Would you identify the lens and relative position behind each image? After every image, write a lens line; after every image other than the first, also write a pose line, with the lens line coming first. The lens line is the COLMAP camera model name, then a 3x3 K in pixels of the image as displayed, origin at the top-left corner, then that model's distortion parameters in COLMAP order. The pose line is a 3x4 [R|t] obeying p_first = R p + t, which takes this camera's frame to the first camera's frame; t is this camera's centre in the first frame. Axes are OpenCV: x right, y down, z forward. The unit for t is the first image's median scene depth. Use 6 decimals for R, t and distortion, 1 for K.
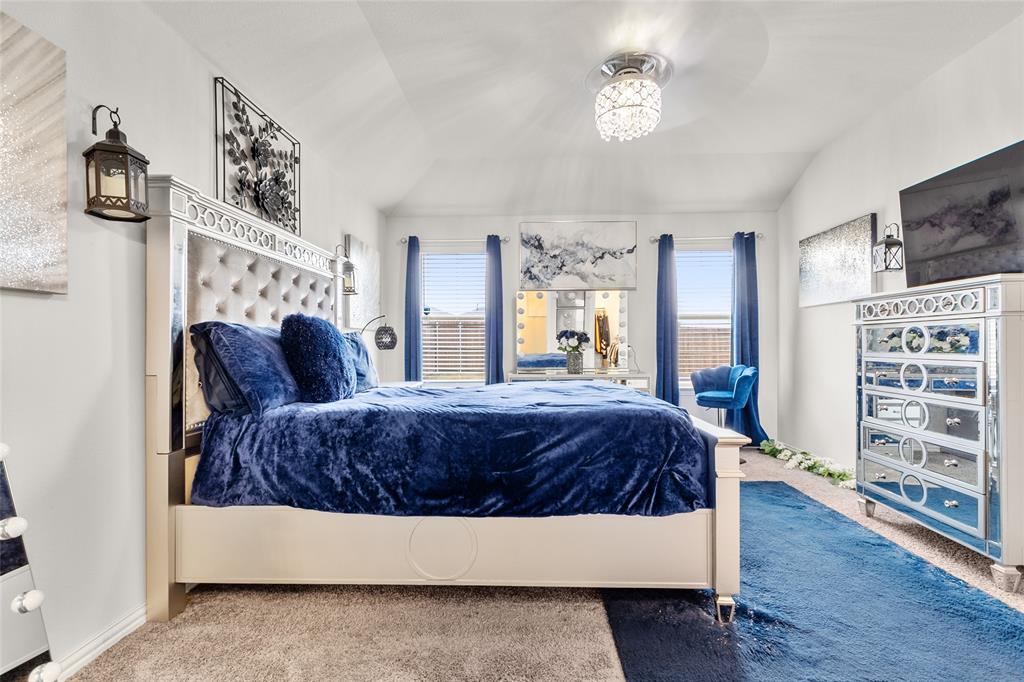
lens RADIAL K [[467.4, 0, 511.0], [0, 467.4, 345.7], [0, 0, 1]] dist [-0.000773, -0.000853]
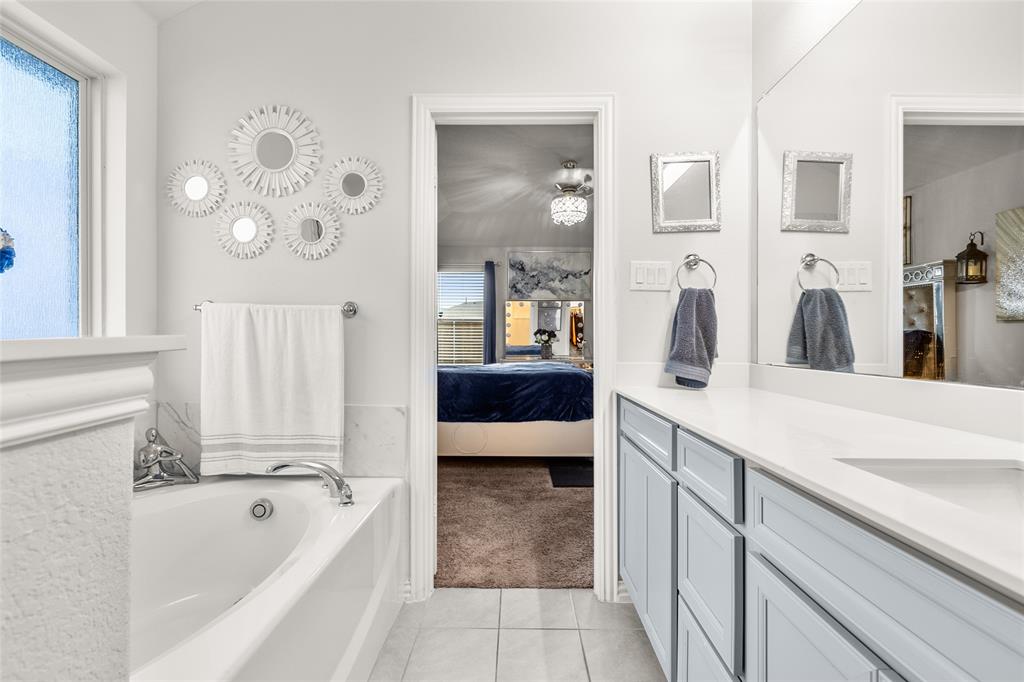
lens RADIAL K [[467.4, 0, 512.3], [0, 467.4, 340.6], [0, 0, 1]] dist [-0.000773, -0.000853]
pose [[0.999551, 0.006453, 0.029264, -0.009319], [-0.006578, 0.999970, 0.004187, -0.002731], [-0.029236, -0.004378, 0.999563, -0.412816]]
